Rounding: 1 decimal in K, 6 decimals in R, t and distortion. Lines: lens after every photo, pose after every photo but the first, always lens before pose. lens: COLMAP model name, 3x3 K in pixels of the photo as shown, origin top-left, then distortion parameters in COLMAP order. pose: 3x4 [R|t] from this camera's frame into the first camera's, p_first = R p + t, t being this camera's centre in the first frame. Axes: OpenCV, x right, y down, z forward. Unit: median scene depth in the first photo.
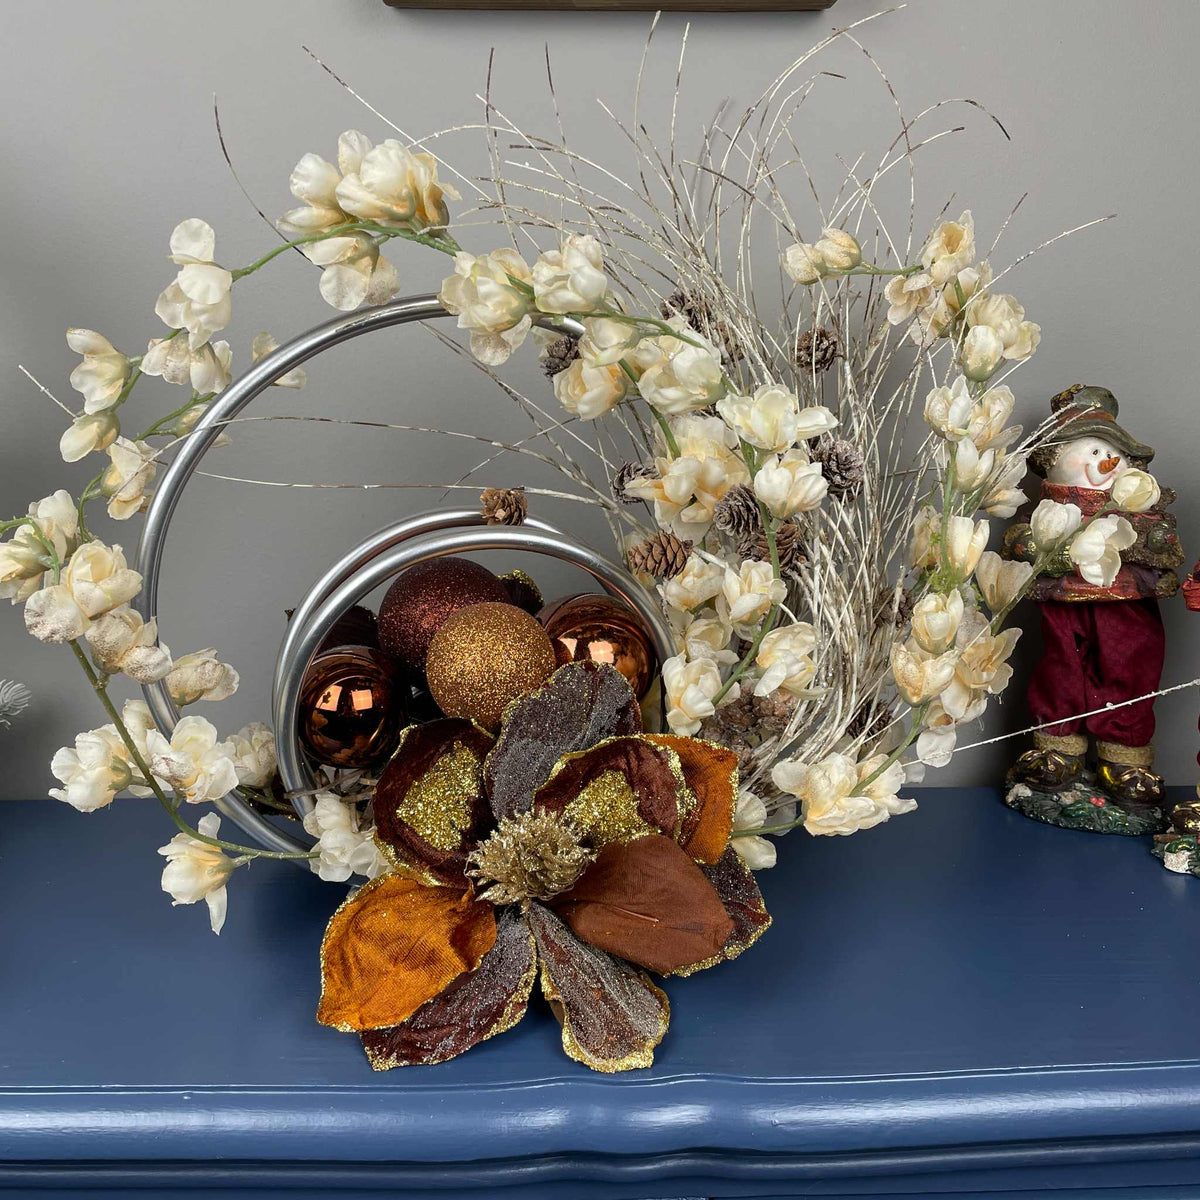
lens RADIAL K [[1235.6, 0, 598.5], [0, 1235.6, 545.0], [0, 0, 1]] dist [0.127826, -0.222545]
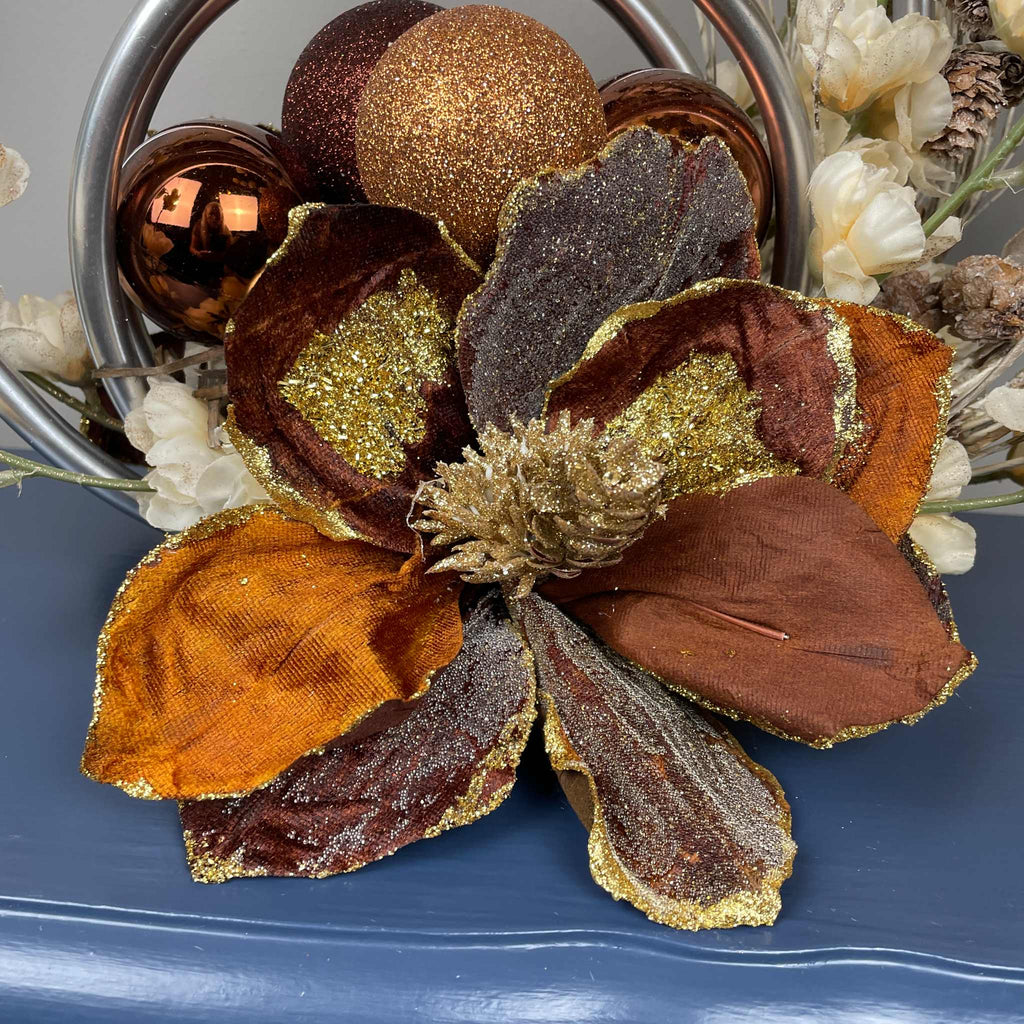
lens RADIAL K [[1058.8, 0, 512.0], [0, 1058.8, 512.0], [0, 0, 1]] dist [0.111651, -0.178091]
pose [[0.996760, 0.076526, -0.024769, -0.053286], [-0.072985, 0.989921, 0.121366, 0.201271], [0.033807, -0.119165, 0.992299, 0.560967]]
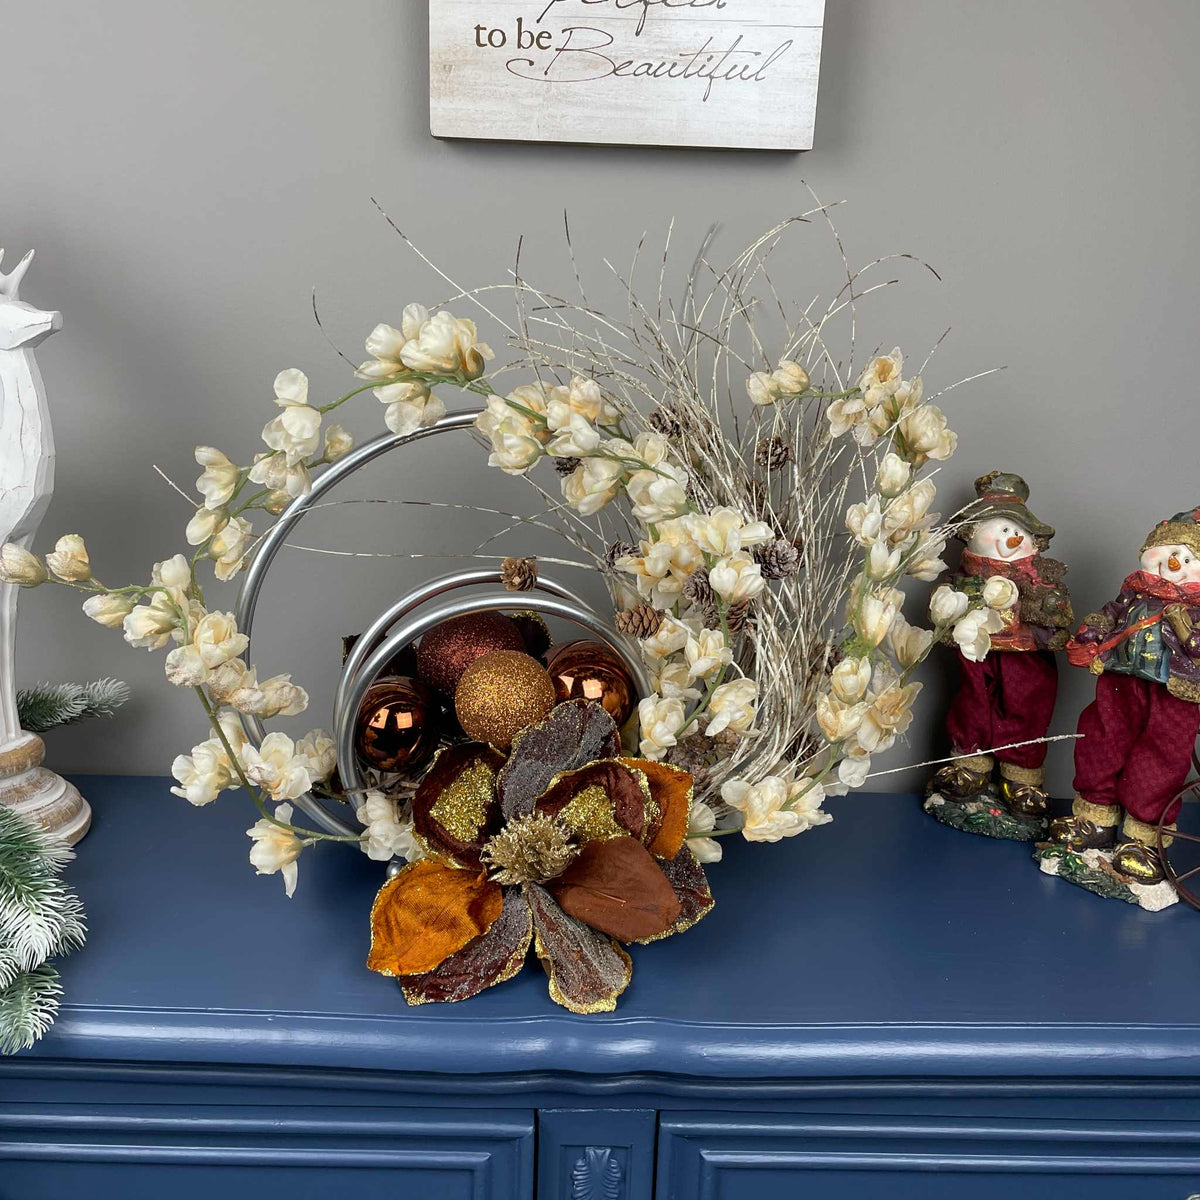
lens RADIAL K [[1236.3, 0, 603.1], [0, 1236.3, 548.0], [0, 0, 1]] dist [0.158429, -0.344467]
pose [[0.999272, 0.036051, -0.012450, 0.026283], [-0.035450, 0.998334, 0.045515, -0.127091], [0.014070, -0.045041, 0.998886, -0.291801]]
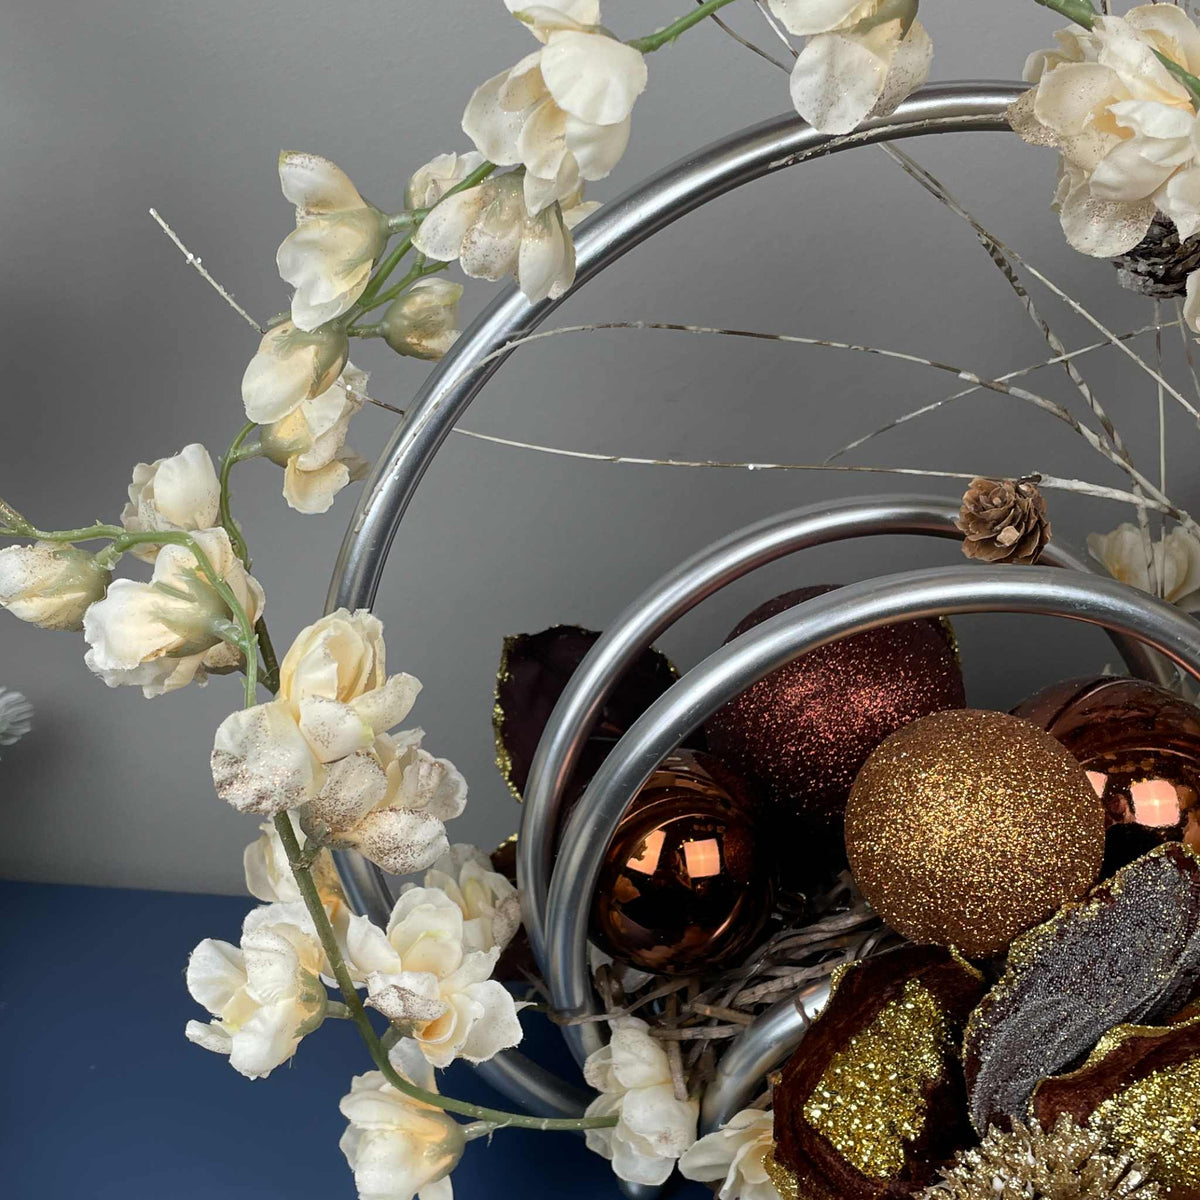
lens RADIAL K [[1755.8, 0, 491.6], [0, 1755.8, 642.8], [0, 0, 1]] dist [0.190531, -0.581754]
pose [[0.994475, 0.077777, -0.070500, -0.250128], [-0.065083, 0.983764, 0.167251, -0.095704], [0.082364, -0.161739, 0.983390, 0.273077]]
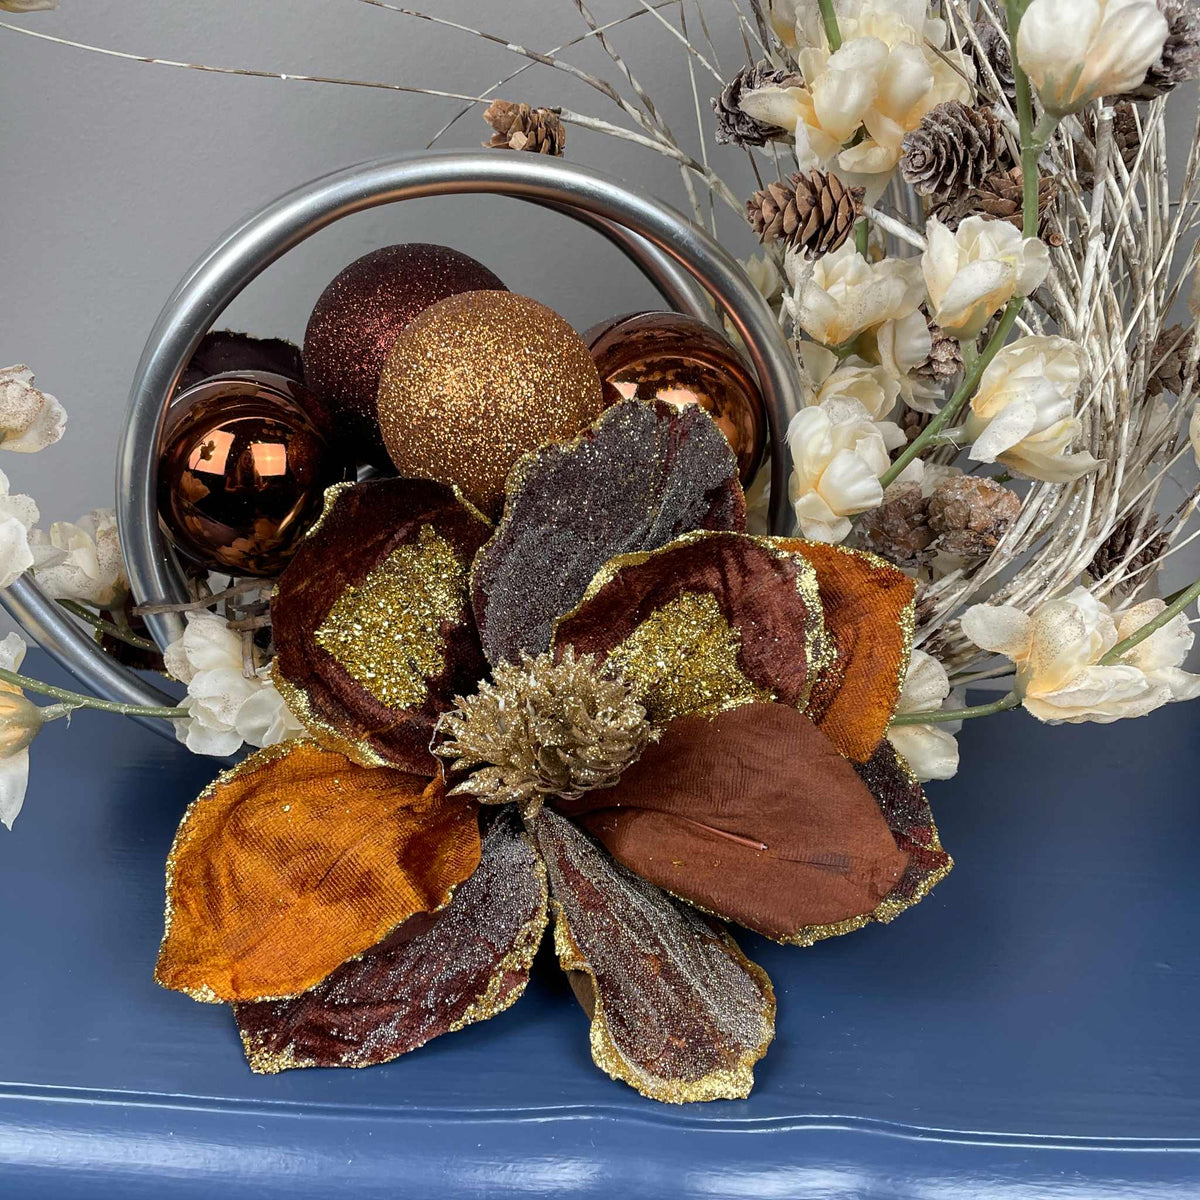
lens RADIAL K [[1394.4, 0, 566.6], [0, 1394.4, 604.3], [0, 0, 1]] dist [0.153701, -0.320990]
pose [[0.998220, 0.054778, -0.023601, -0.032440], [-0.052402, 0.994411, 0.091659, 0.133000], [0.028490, -0.090260, 0.995511, 0.360030]]
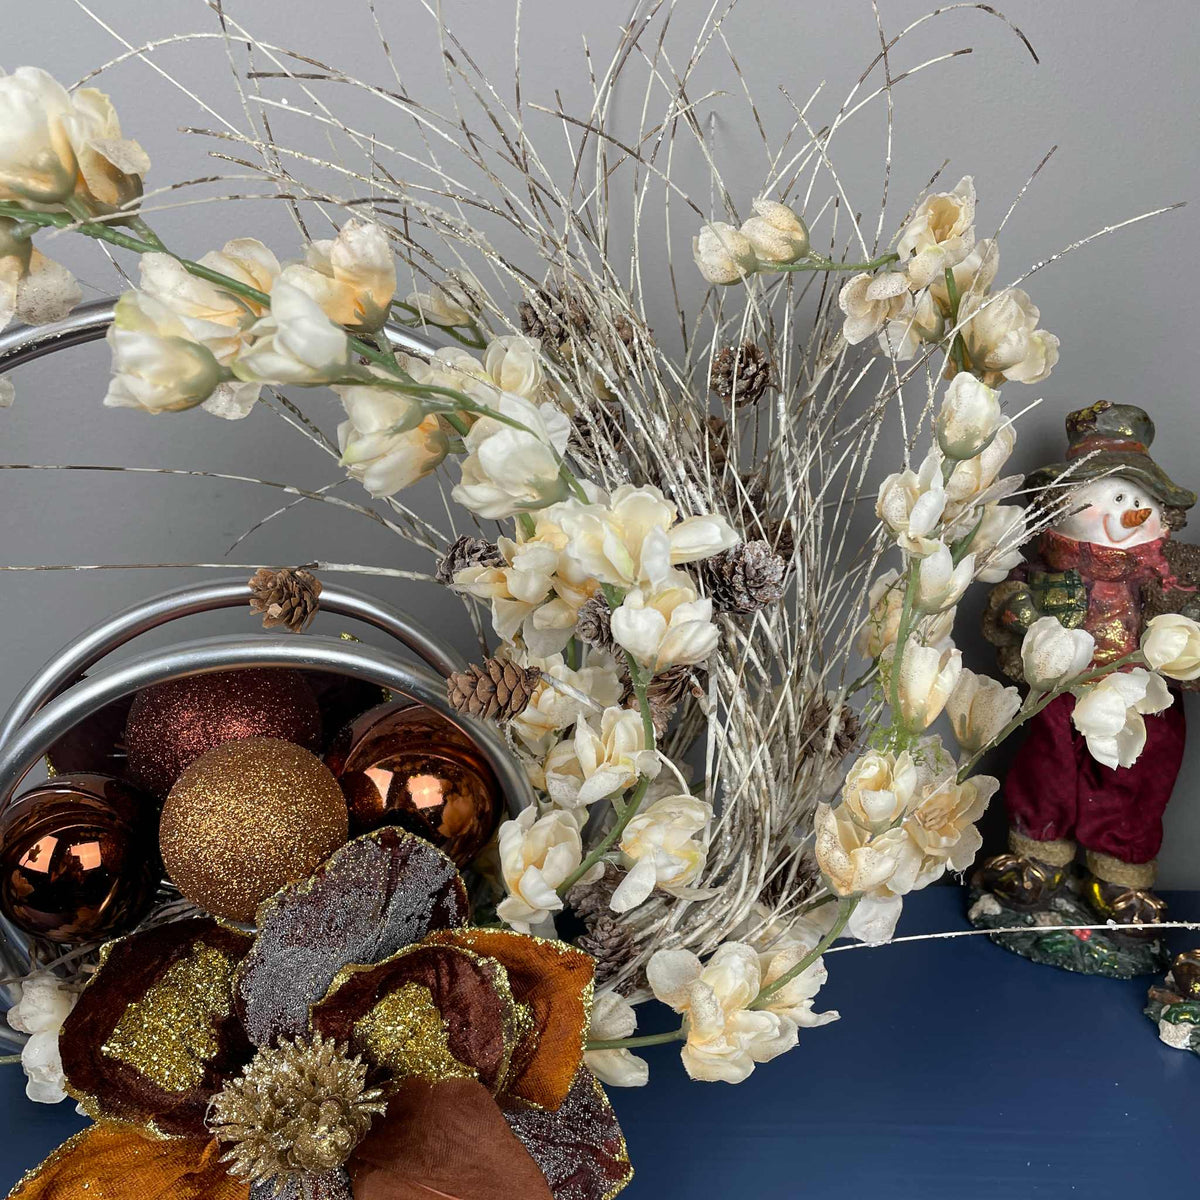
lens RADIAL K [[1240.8, 0, 600.0], [0, 1240.8, 600.0], [0, 0, 1]] dist [0.111651, -0.178091]
pose [[0.999559, 0.029337, 0.004587, 0.108338], [-0.029692, 0.988611, 0.147535, -0.149633], [-0.000206, -0.147607, 0.989046, 0.317759]]
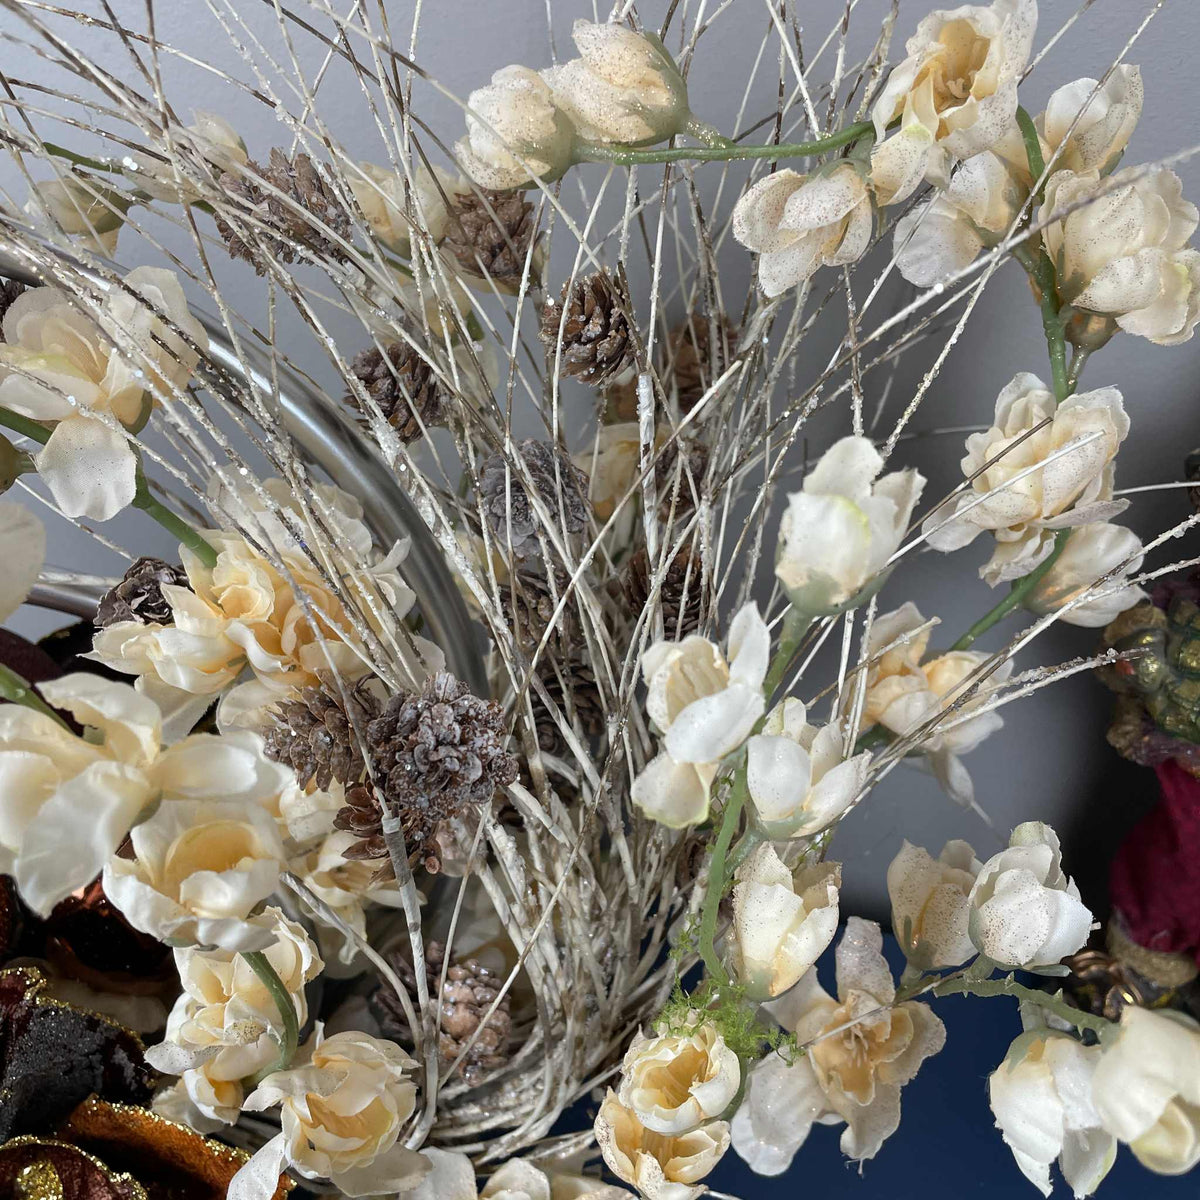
lens RADIAL K [[1240.8, 0, 600.0], [0, 1240.8, 600.0], [0, 0, 1]] dist [0.111651, -0.178091]
pose [[0.963512, 0.149166, -0.222250, 0.321910], [-0.054465, 0.922210, 0.382834, -0.263478], [0.262067, -0.356760, 0.896684, 0.671689]]
